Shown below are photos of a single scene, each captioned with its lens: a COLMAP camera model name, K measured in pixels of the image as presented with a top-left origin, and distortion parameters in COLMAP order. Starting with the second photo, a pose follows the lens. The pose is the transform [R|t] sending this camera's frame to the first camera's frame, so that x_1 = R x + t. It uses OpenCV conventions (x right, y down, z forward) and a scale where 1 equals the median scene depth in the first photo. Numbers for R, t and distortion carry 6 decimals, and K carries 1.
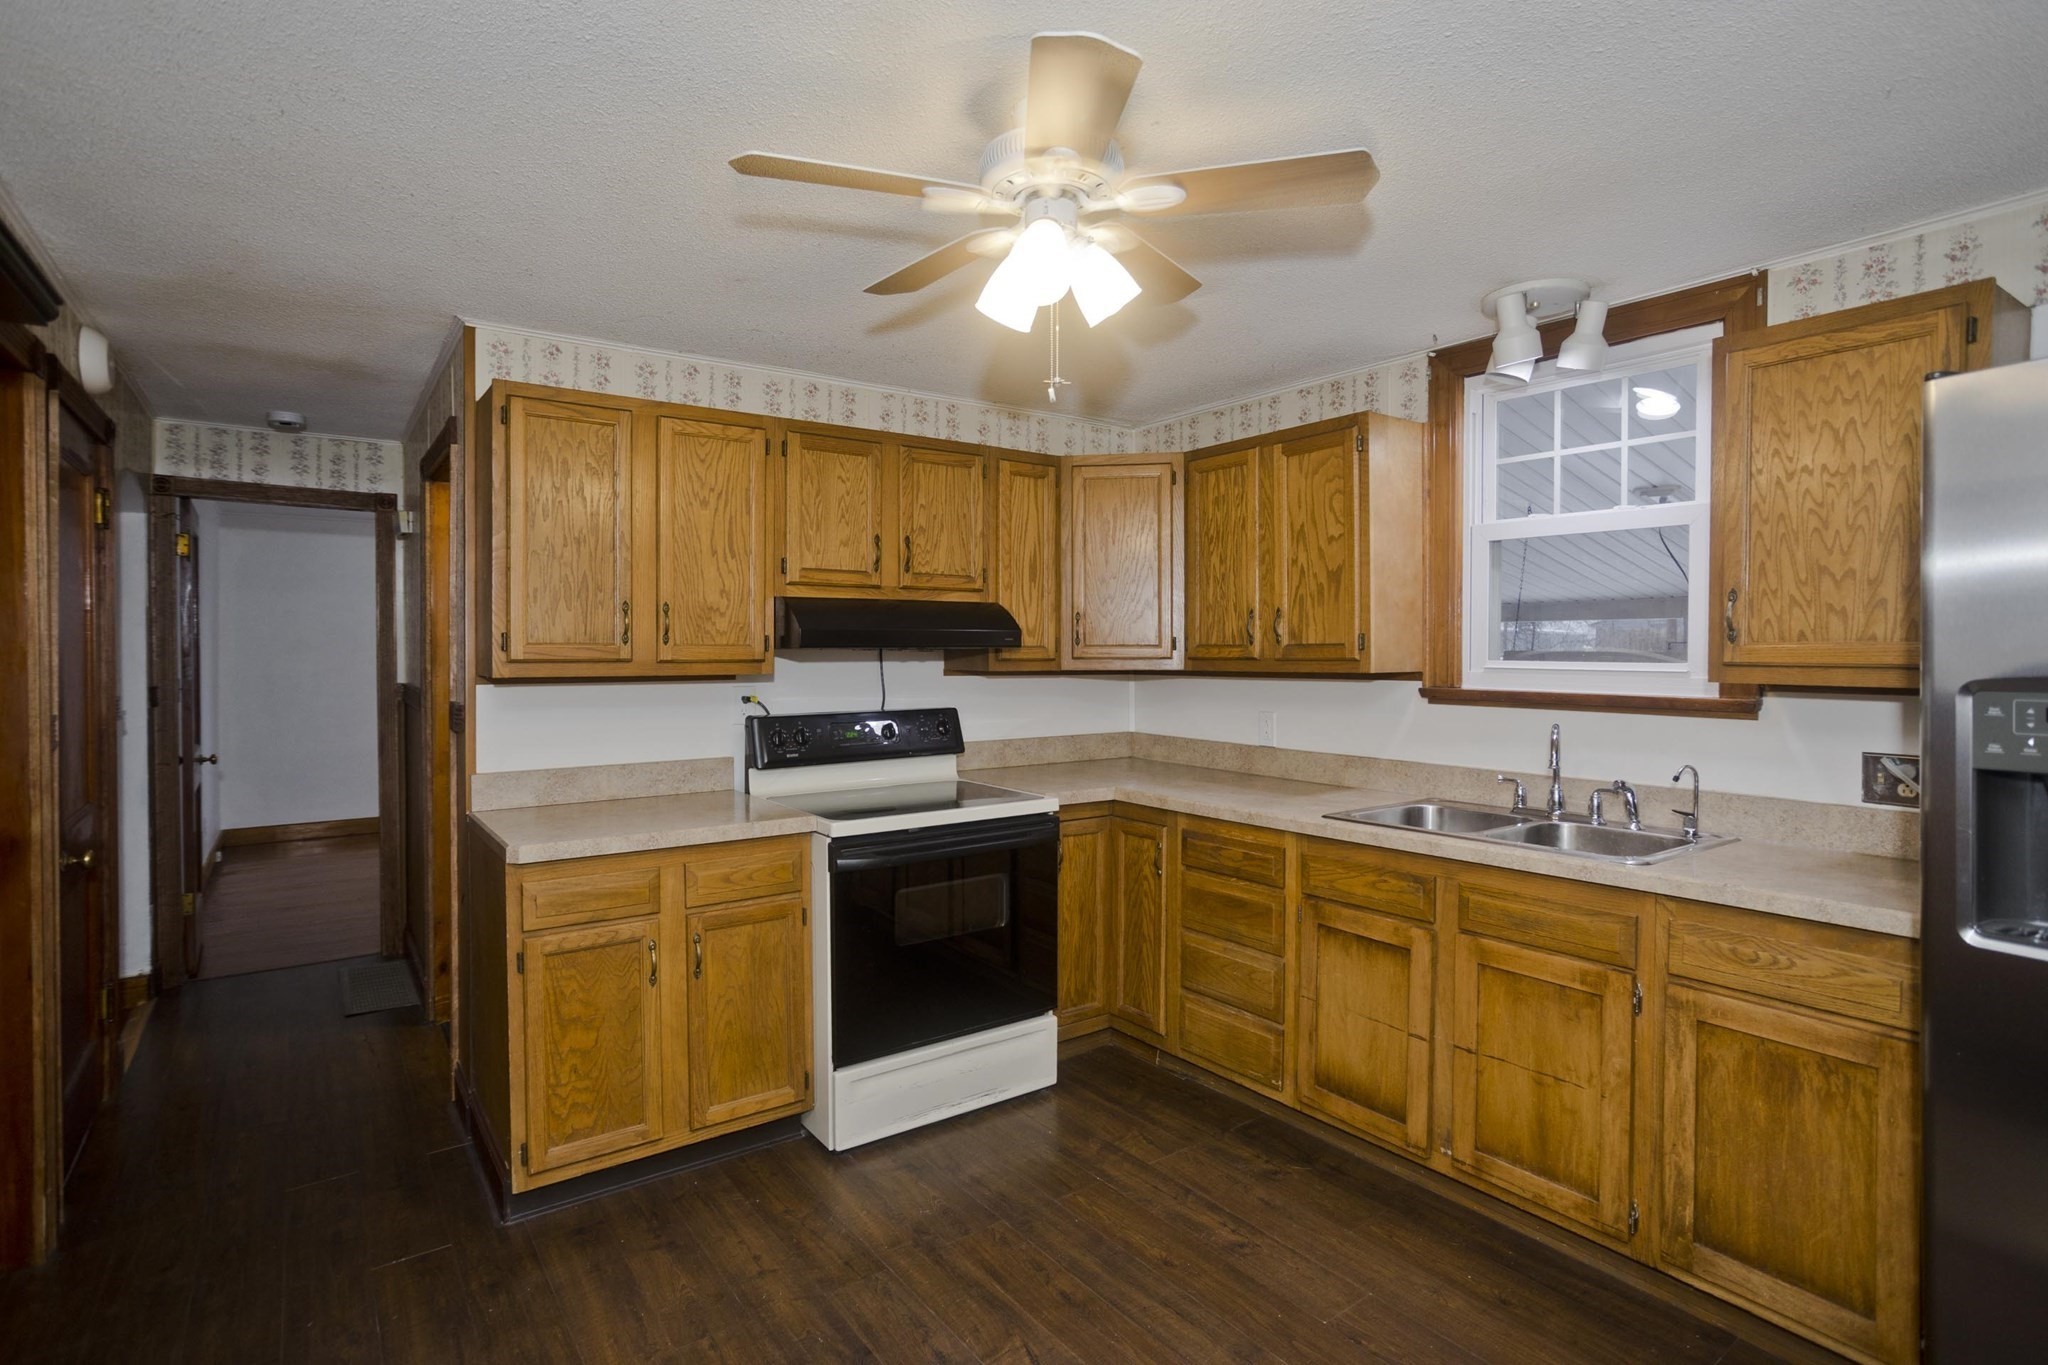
lens RADIAL K [[1012.9, 0, 1031.8], [0, 1012.9, 672.7], [0, 0, 1]] dist [-0.036514, 0.033780]
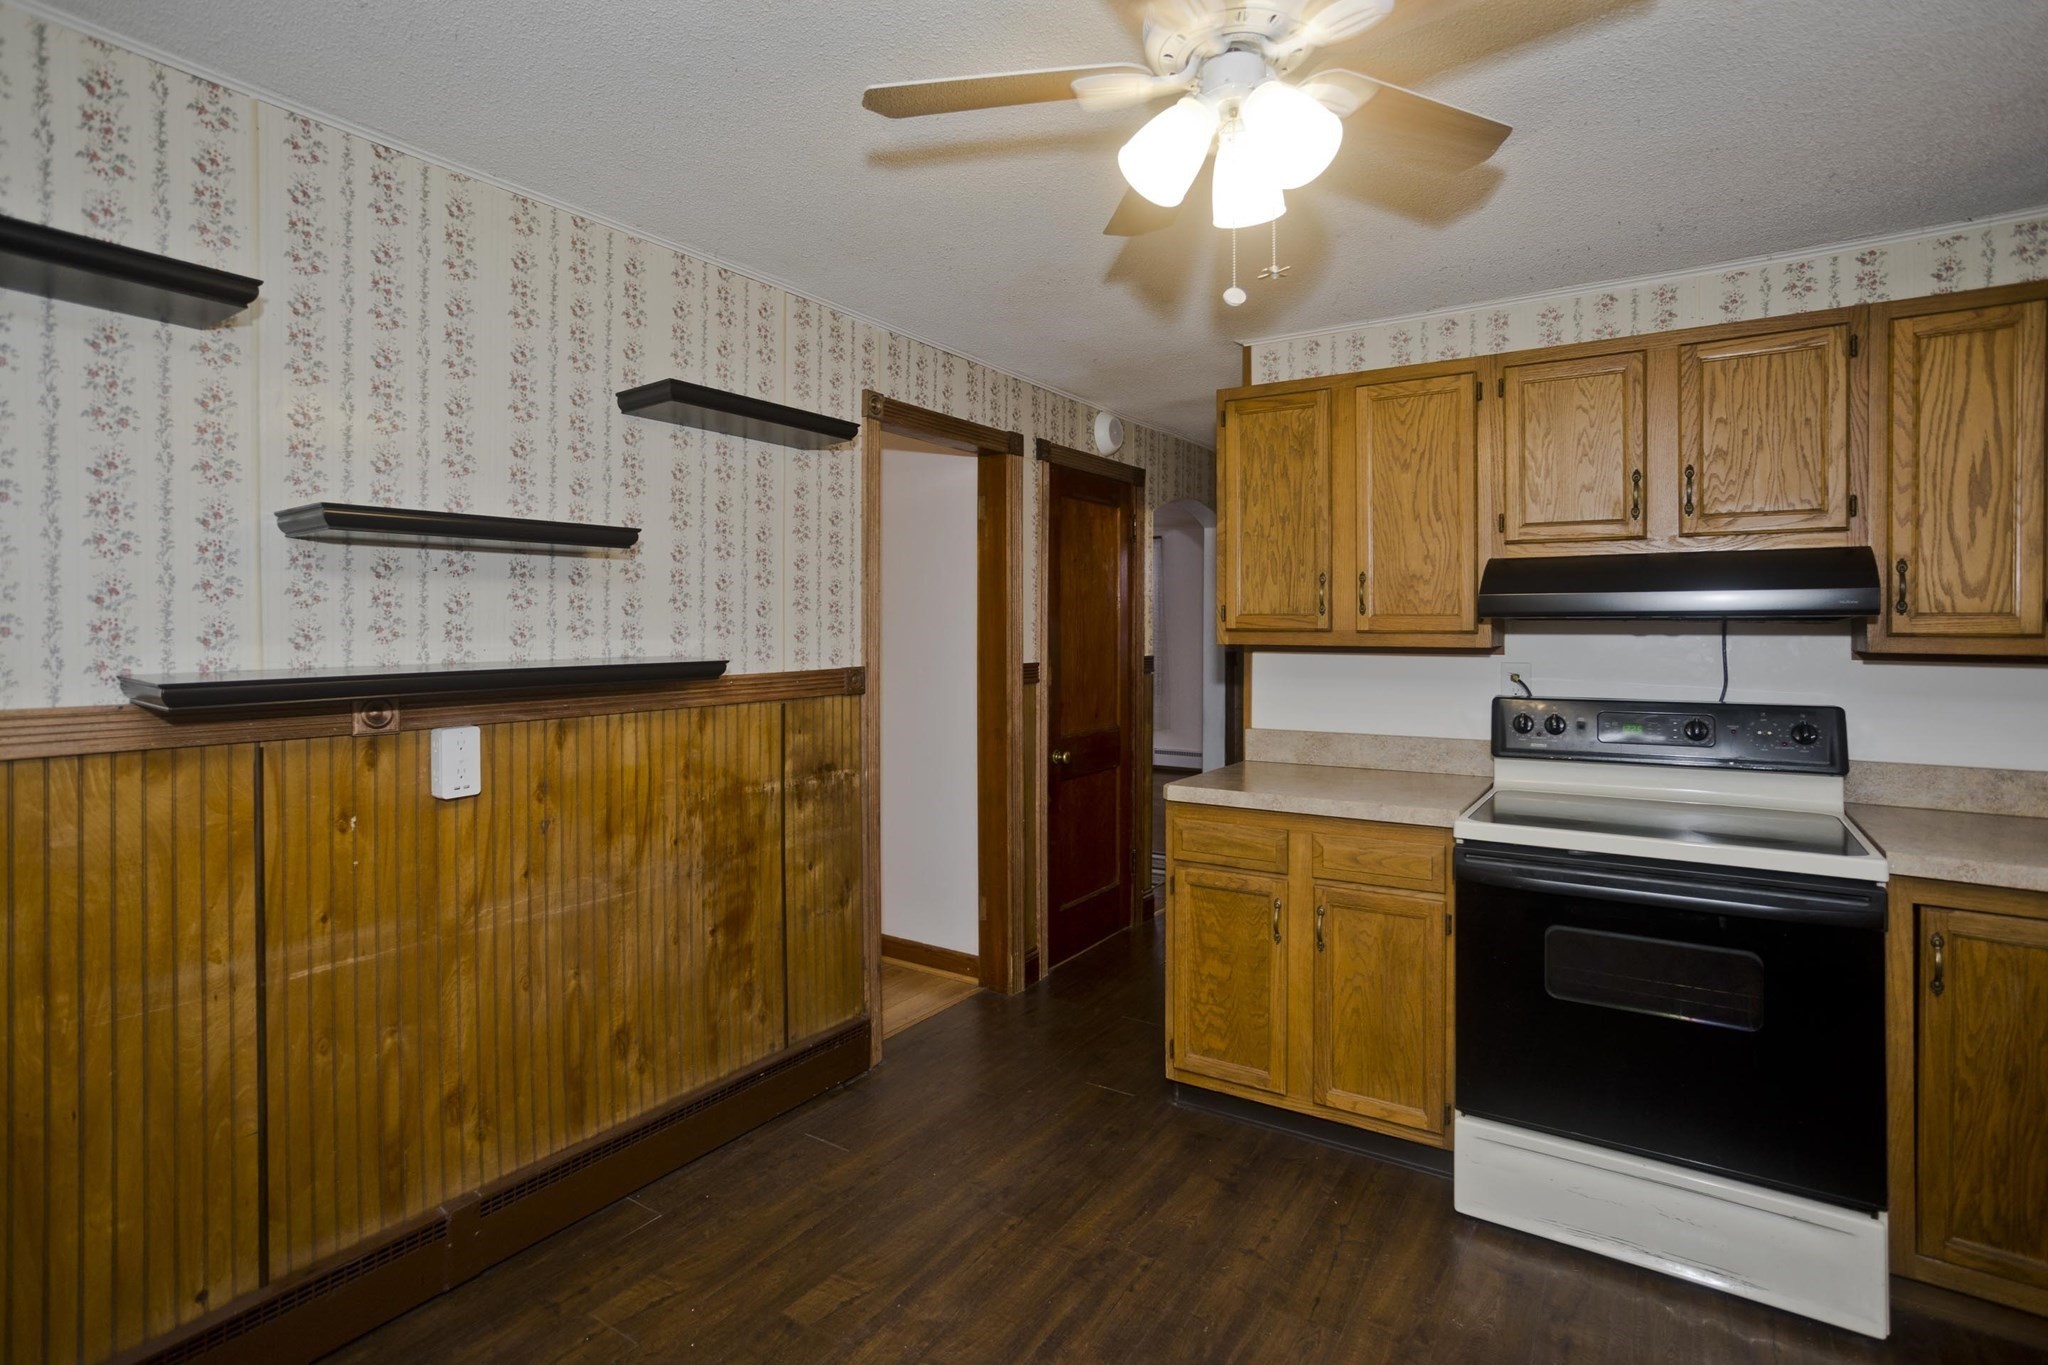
lens RADIAL K [[1024.4, 0, 1024.3], [0, 1024.4, 629.3], [0, 0, 1]] dist [0.000089, 0.001528]
pose [[0.365726, 0.005087, -0.930709, 0.472907], [-0.020609, 0.999784, -0.002634, -0.004550], [0.930494, 0.020144, 0.365752, 0.335084]]
